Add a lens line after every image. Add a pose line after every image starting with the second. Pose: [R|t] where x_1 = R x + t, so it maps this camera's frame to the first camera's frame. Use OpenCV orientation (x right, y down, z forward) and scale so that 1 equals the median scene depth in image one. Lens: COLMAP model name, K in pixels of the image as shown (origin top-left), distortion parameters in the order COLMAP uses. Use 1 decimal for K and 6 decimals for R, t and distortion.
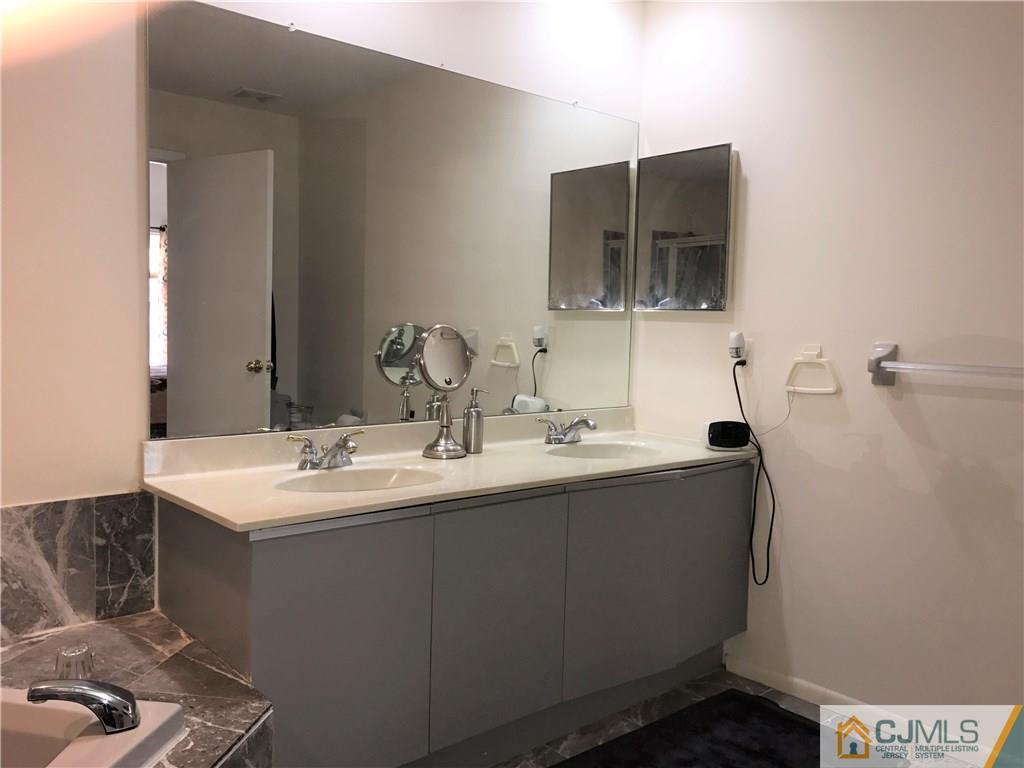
lens RADIAL K [[850.0, 0, 511.4], [0, 850.0, 382.8], [0, 0, 1]] dist [0.012150, -0.010322]
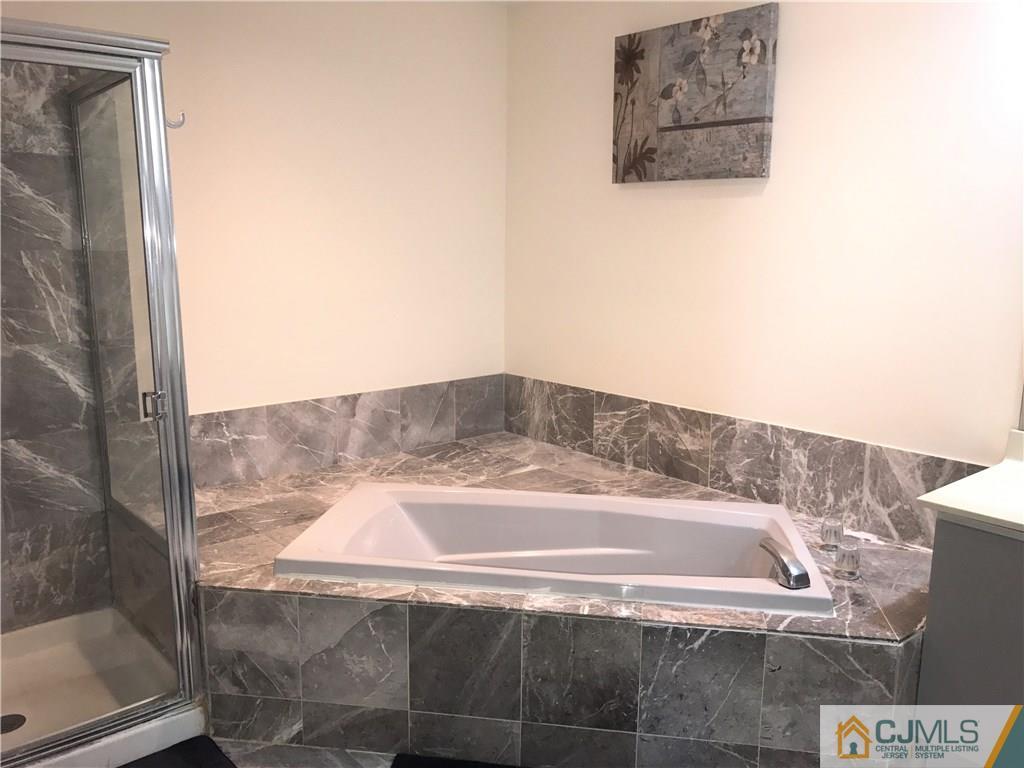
lens RADIAL K [[850.0, 0, 511.7], [0, 850.0, 385.9], [0, 0, 1]] dist [0.012150, -0.010322]
pose [[-0.023343, 0.159096, -0.986987, 0.797439], [-0.080878, 0.983720, 0.160482, -0.133821], [0.996451, 0.083571, -0.010096, 0.344300]]
